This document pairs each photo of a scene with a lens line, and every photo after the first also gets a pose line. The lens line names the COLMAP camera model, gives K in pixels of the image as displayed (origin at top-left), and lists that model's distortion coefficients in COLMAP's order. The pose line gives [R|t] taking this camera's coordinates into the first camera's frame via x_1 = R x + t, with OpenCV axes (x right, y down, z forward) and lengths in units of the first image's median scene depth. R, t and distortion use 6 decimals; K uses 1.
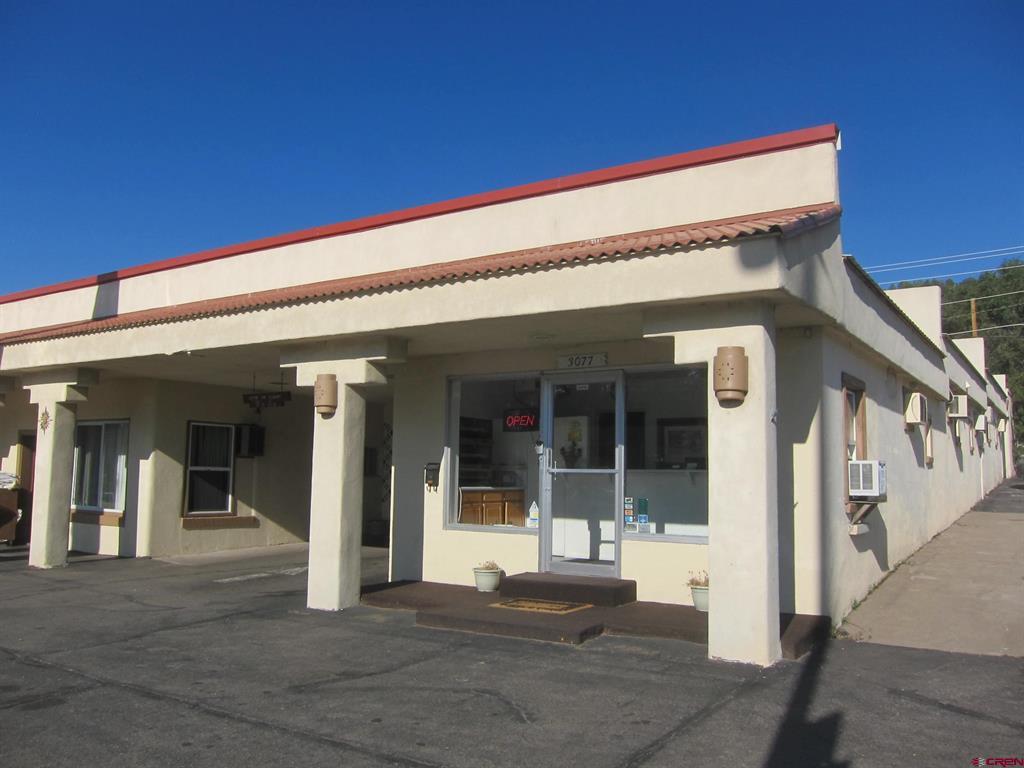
lens RADIAL K [[845.6, 0, 511.8], [0, 845.6, 382.7], [0, 0, 1]] dist [-0.062555, 0.026976]
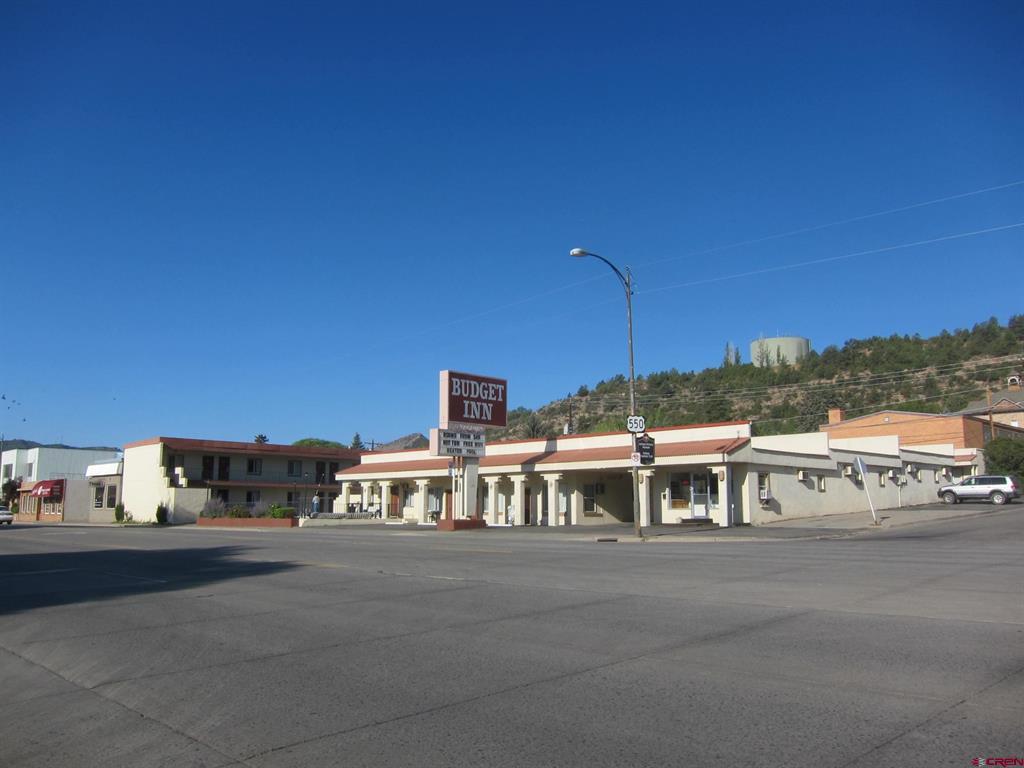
lens RADIAL K [[845.6, 0, 507.4], [0, 845.6, 390.9], [0, 0, 1]] dist [-0.062555, 0.026976]
pose [[0.974438, -0.048151, -0.219438, 0.086442], [0.040076, 0.998351, -0.041105, -0.267345], [0.221055, 0.031260, 0.974760, -3.222572]]
